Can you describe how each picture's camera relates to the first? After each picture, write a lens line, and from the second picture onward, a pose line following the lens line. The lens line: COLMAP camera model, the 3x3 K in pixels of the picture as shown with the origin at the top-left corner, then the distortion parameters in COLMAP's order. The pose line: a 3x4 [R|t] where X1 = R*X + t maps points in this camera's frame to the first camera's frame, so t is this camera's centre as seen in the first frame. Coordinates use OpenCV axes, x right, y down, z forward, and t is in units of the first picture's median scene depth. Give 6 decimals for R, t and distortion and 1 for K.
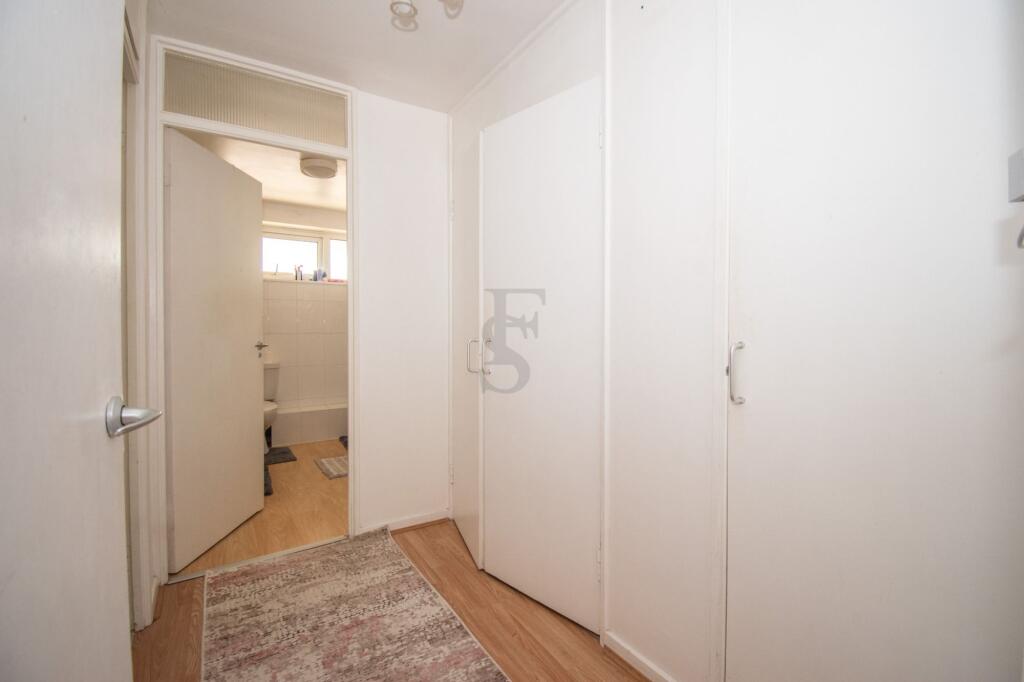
lens RADIAL K [[451.8, 0, 512.0], [0, 451.8, 341.0], [0, 0, 1]] dist [-0.002202, -0.000390]
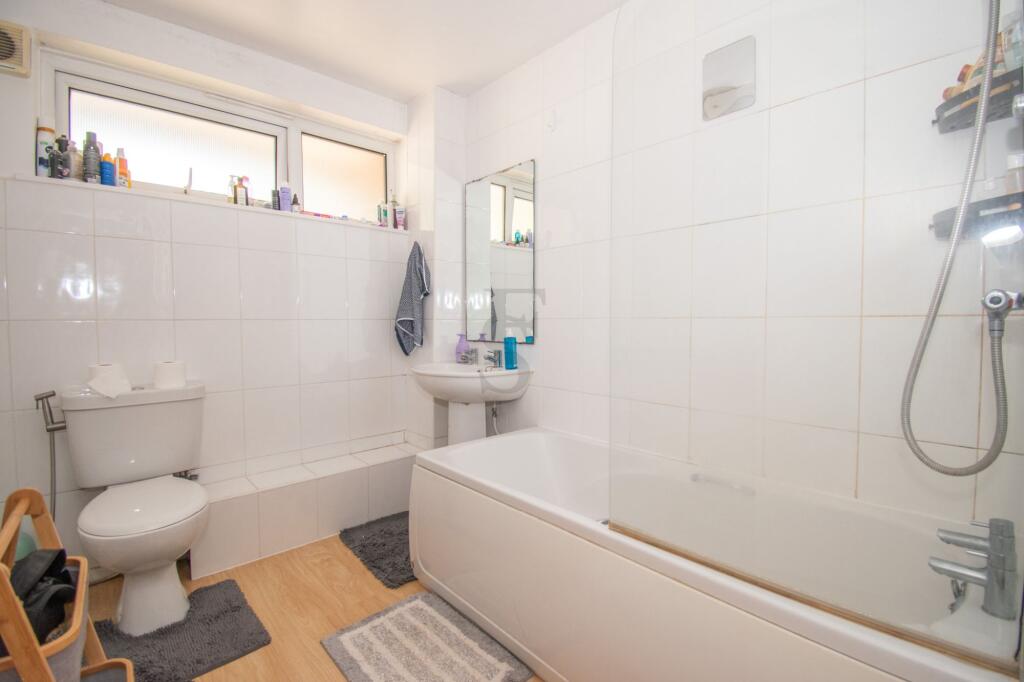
lens RADIAL K [[451.8, 0, 512.0], [0, 451.8, 341.0], [0, 0, 1]] dist [-0.002202, -0.000390]
pose [[0.984645, 0.000411, 0.174569, -0.272016], [-0.004738, 0.999692, 0.024375, -0.002964], [-0.174505, -0.024828, 0.984343, 0.472731]]
